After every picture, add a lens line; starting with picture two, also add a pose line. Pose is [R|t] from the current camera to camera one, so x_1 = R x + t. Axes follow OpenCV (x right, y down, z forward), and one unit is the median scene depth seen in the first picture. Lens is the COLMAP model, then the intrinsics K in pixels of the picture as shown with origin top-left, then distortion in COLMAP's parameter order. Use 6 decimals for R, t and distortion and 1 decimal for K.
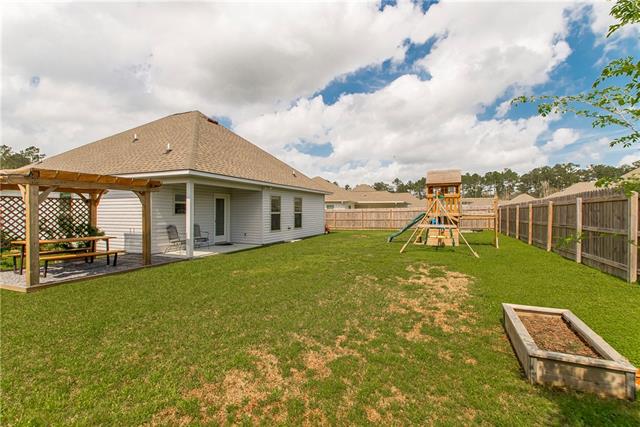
lens RADIAL K [[286.4, 0, 326.3], [0, 286.4, 213.8], [0, 0, 1]] dist [0.006099, -0.005582]
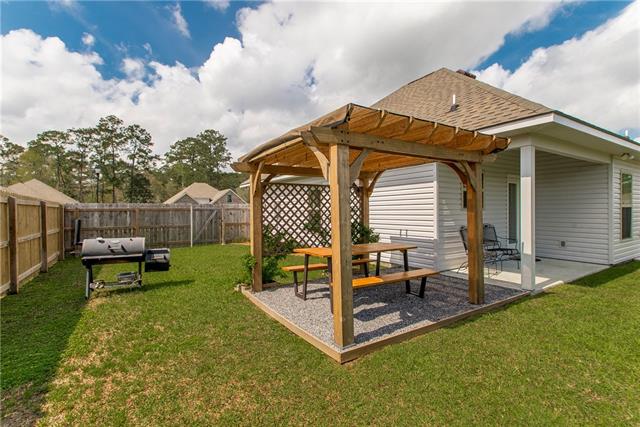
lens RADIAL K [[299.5, 0, 317.9], [0, 299.5, 213.6], [0, 0, 1]] dist [-0.001733, -0.001679]
pose [[0.823587, -0.004137, -0.567176, -0.352216], [0.006408, 0.999977, 0.002011, 0.007757], [0.567154, -0.005291, 0.823594, 0.243738]]
